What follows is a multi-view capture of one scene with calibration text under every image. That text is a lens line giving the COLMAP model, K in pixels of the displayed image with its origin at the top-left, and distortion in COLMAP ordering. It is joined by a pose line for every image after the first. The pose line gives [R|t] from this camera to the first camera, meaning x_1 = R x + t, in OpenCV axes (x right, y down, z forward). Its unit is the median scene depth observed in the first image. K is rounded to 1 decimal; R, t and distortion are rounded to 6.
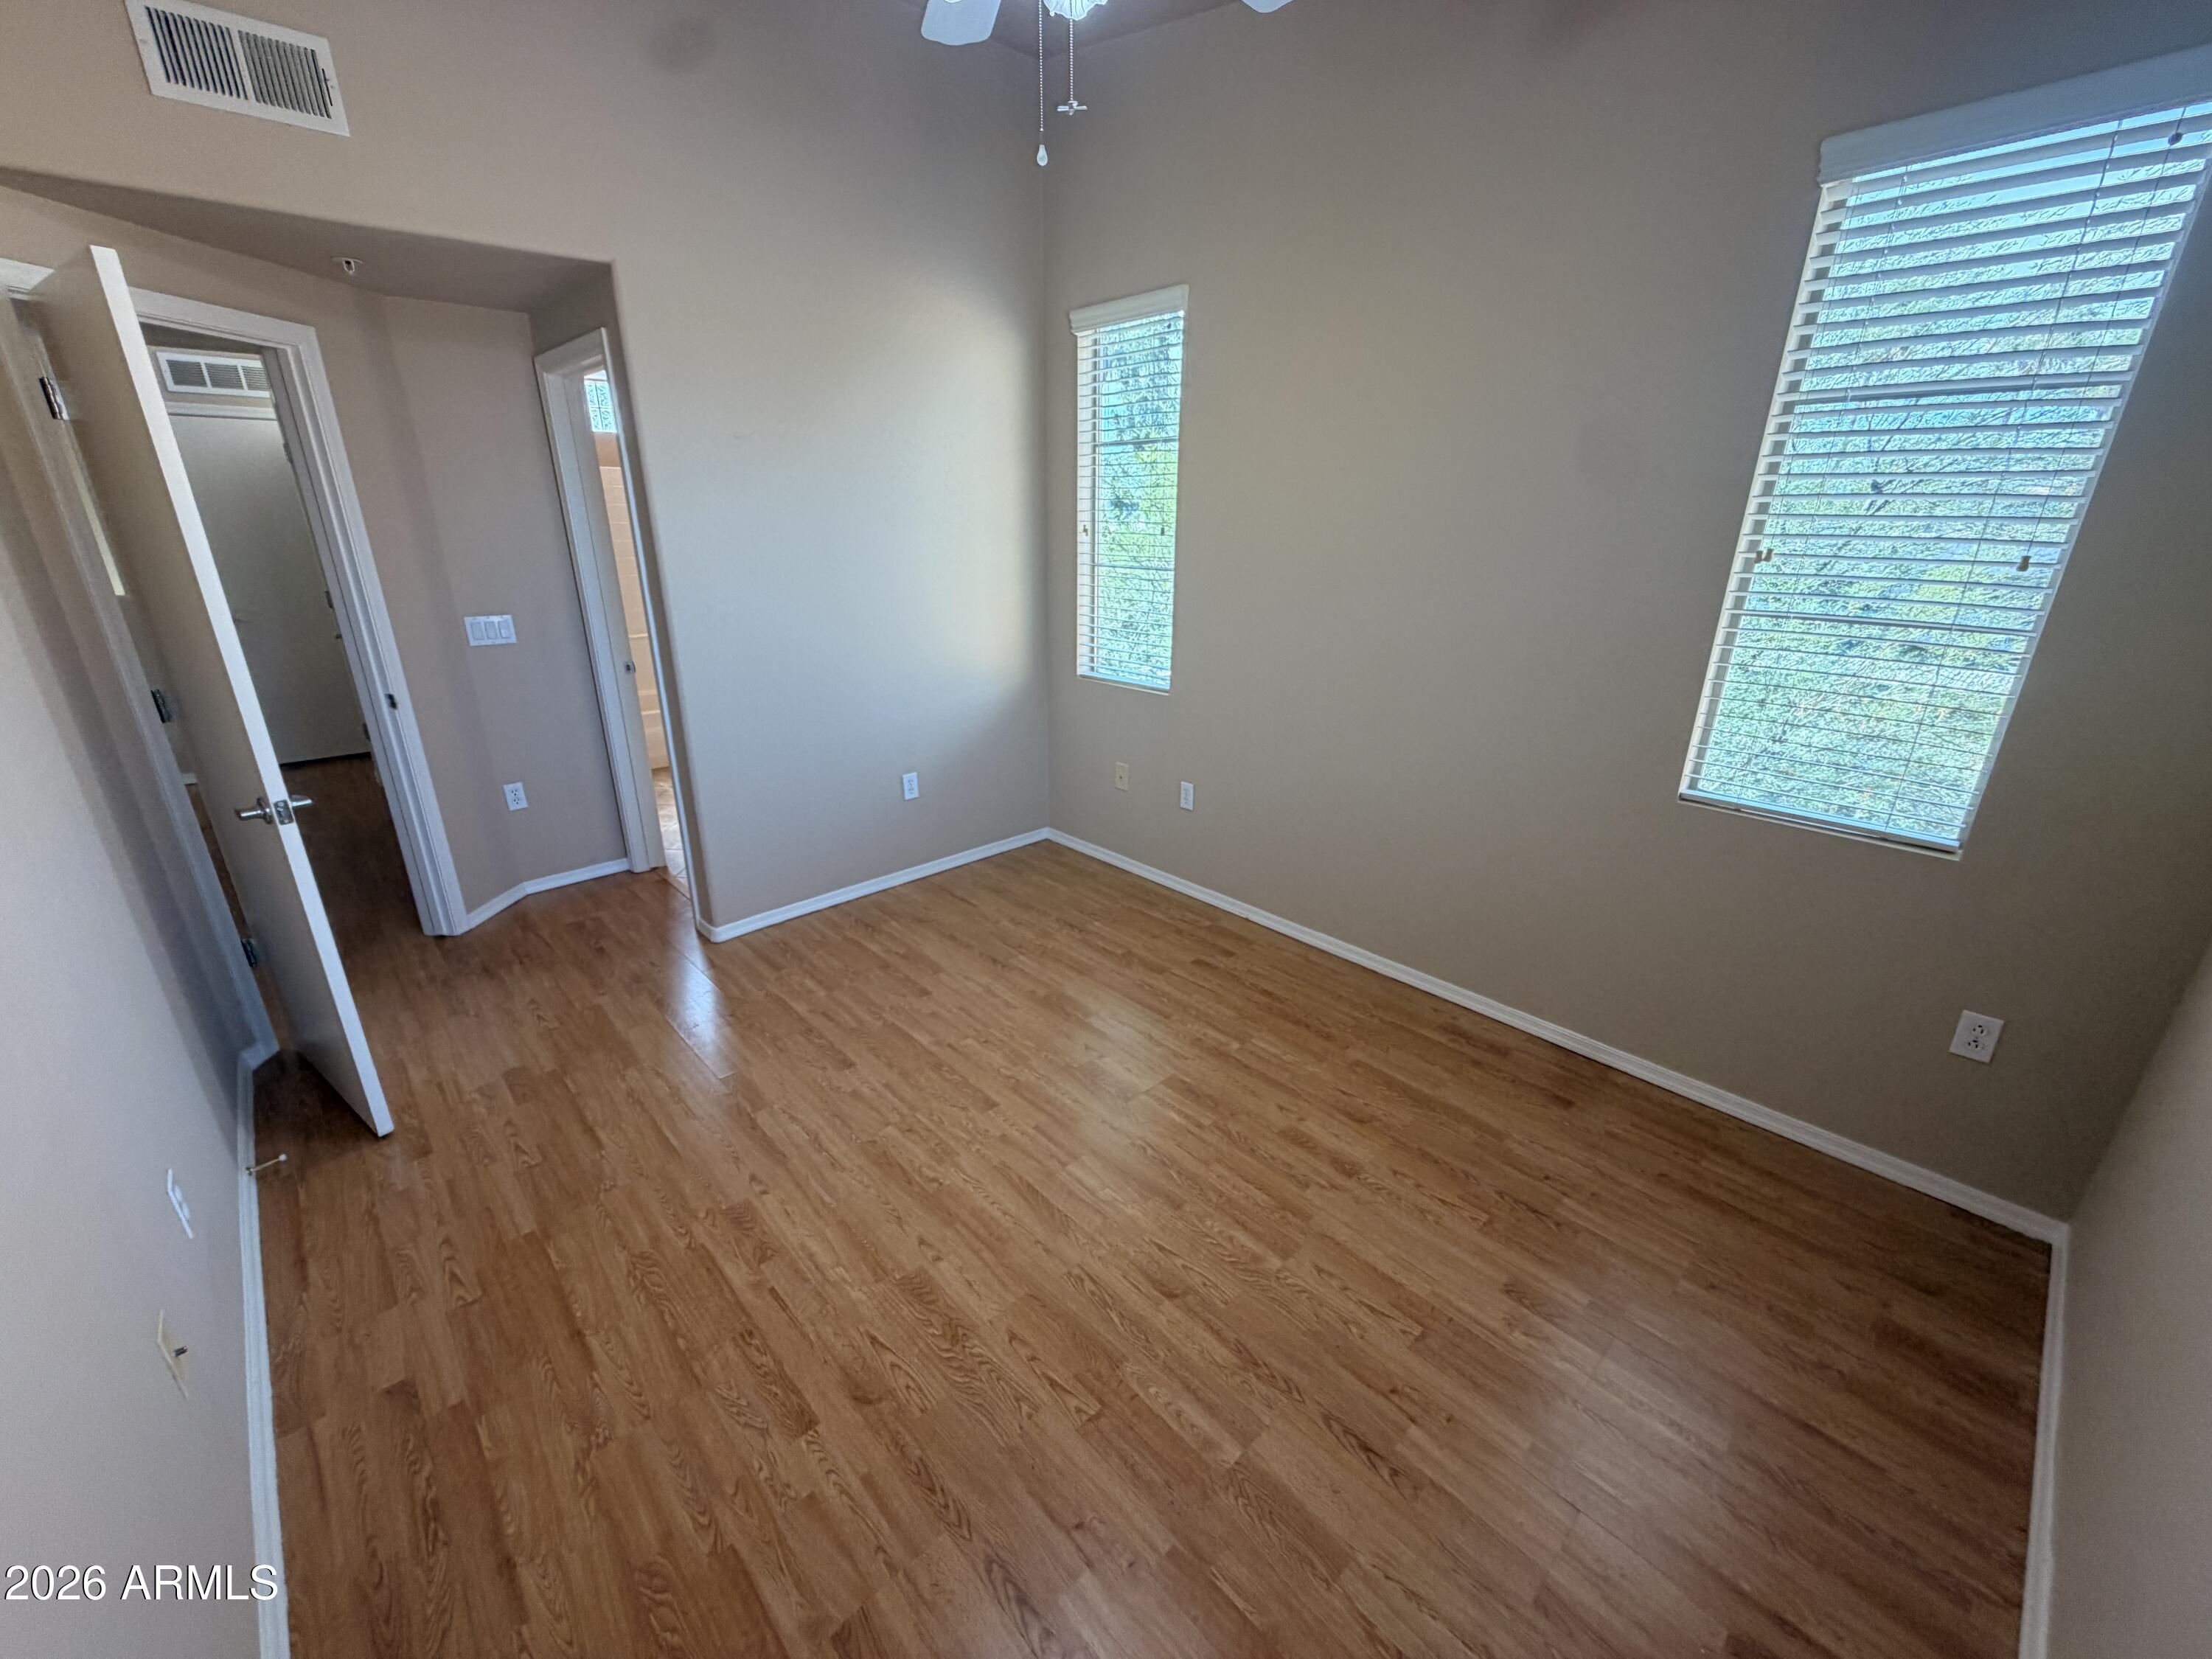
lens RADIAL K [[882.5, 0, 1098.7], [0, 882.5, 831.3], [0, 0, 1]] dist [0.000565, -0.000038]
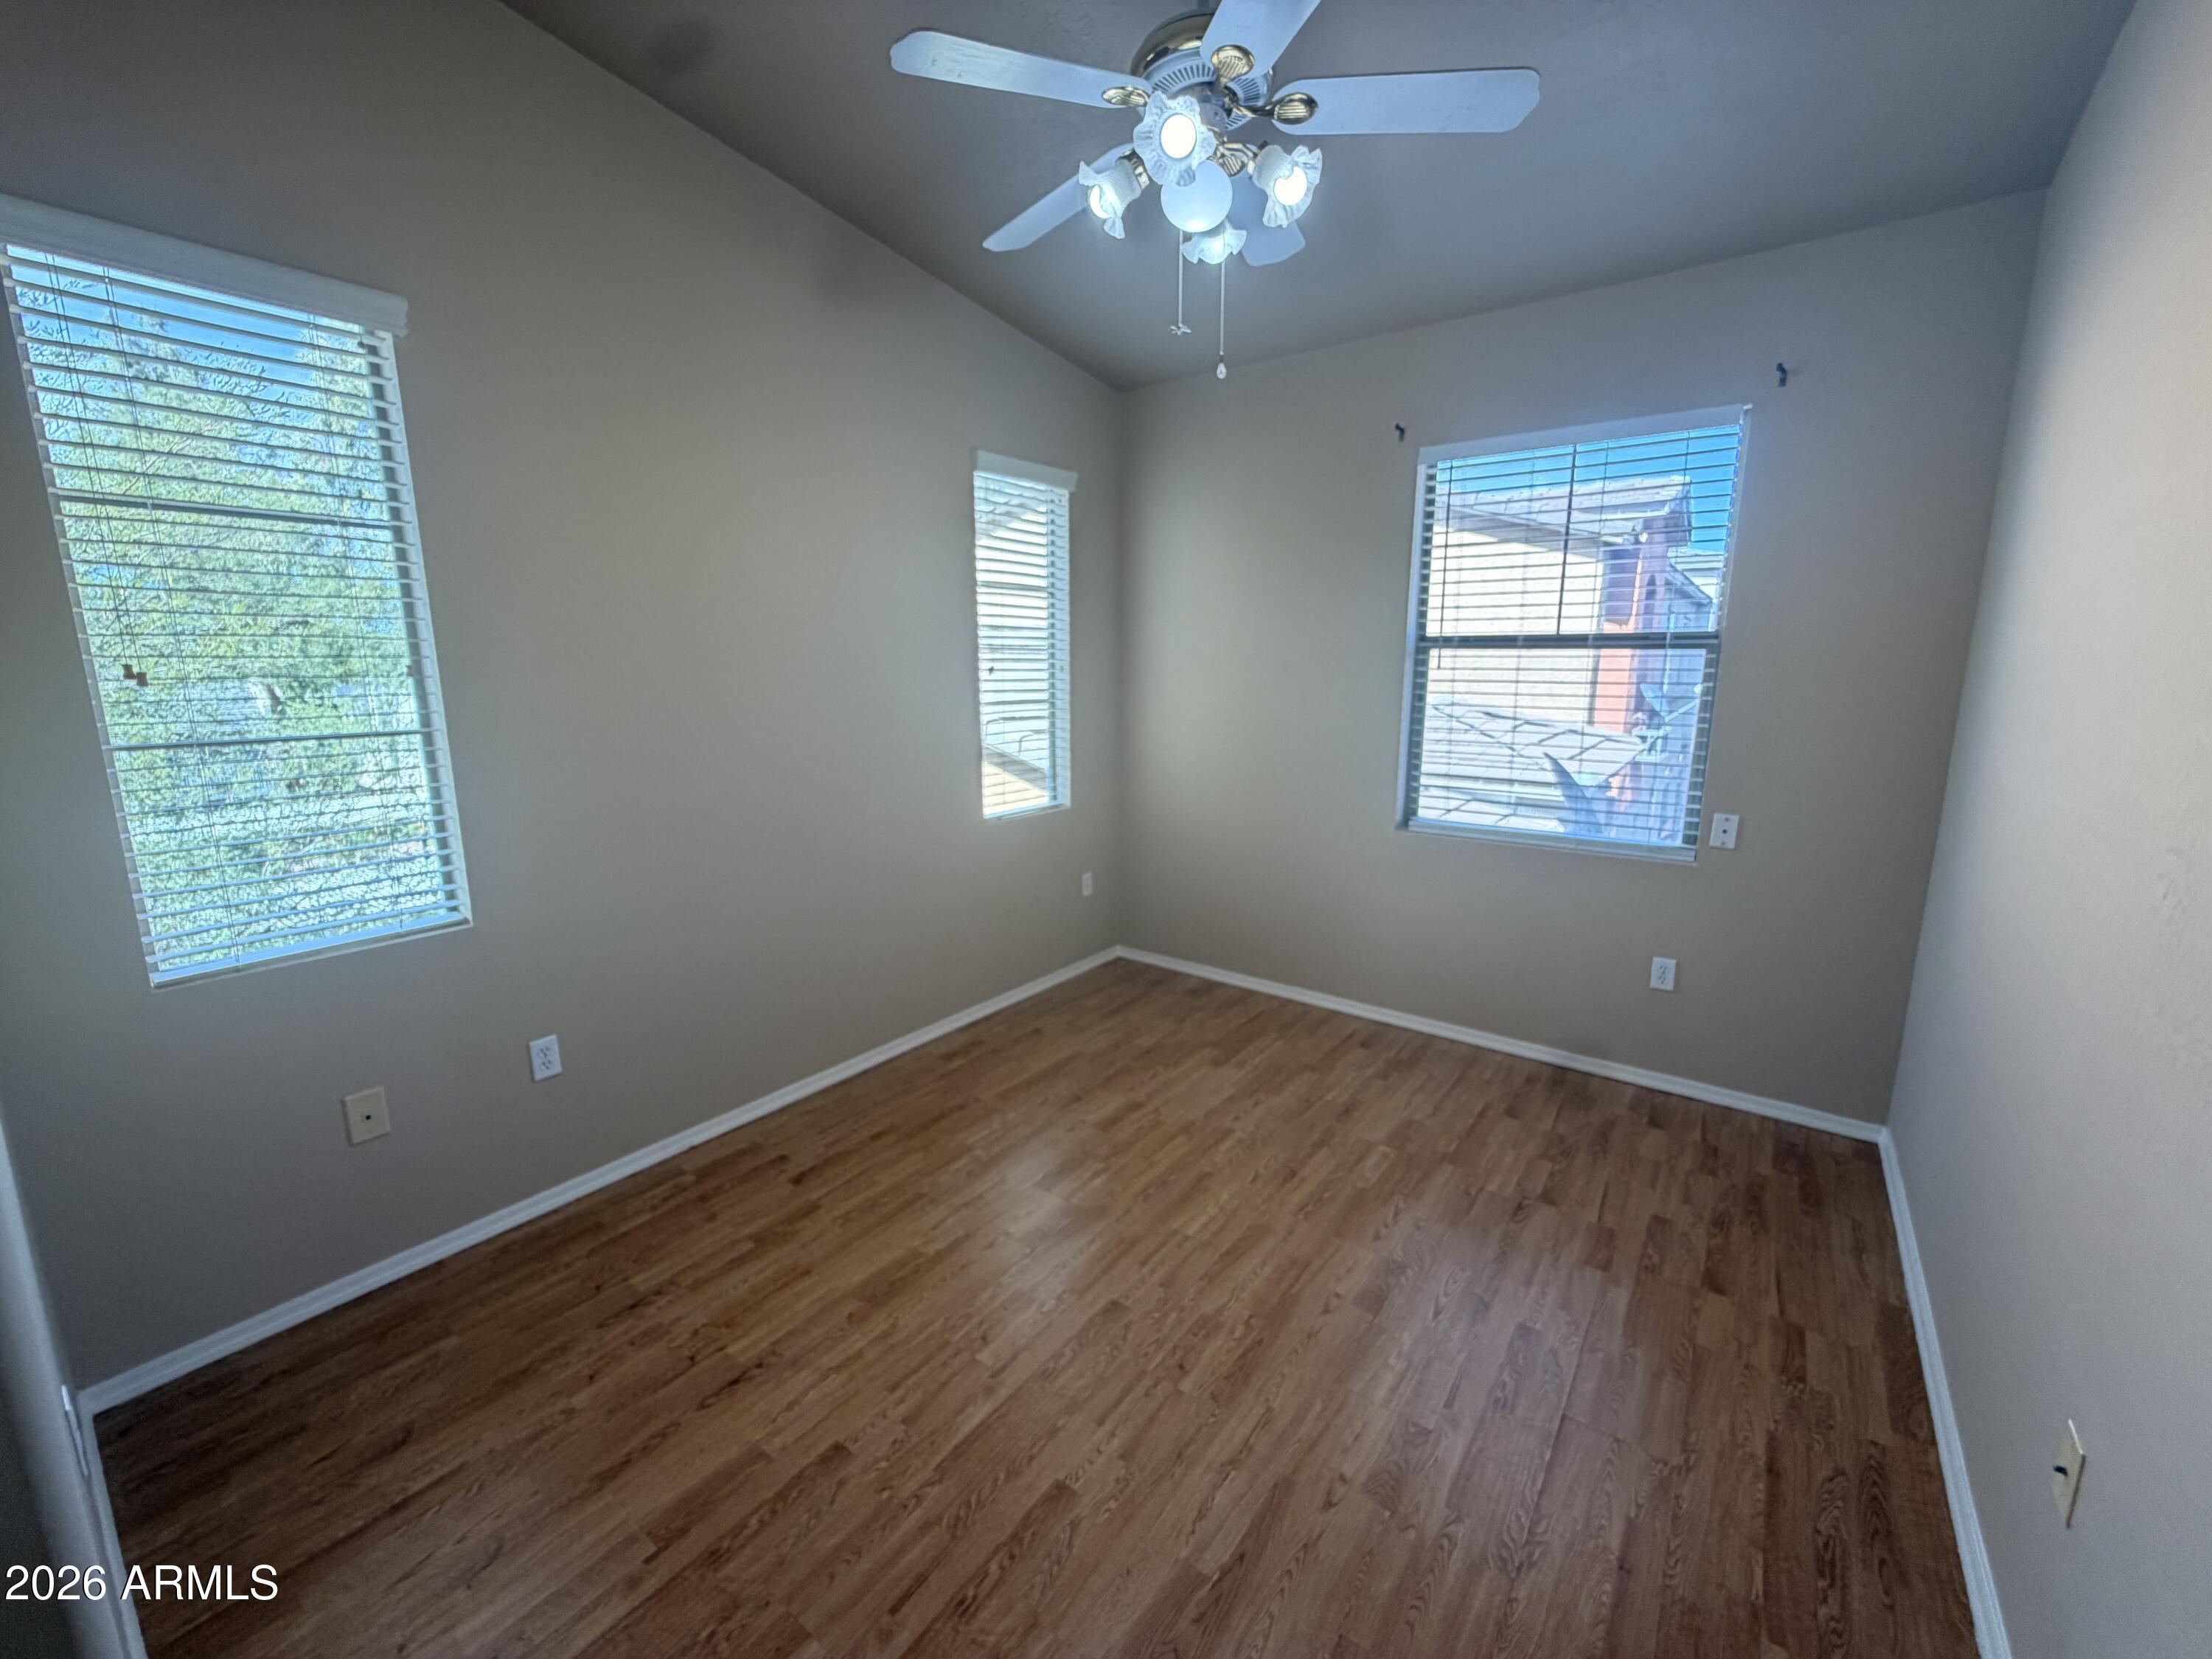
lens RADIAL K [[882.5, 0, 1098.7], [0, 882.5, 831.3], [0, 0, 1]] dist [0.000565, -0.000038]
pose [[-0.168924, -0.188815, 0.967375, -0.846238], [0.342570, 0.909043, 0.237250, -0.307779], [-0.924181, 0.371471, -0.088877, 0.912649]]
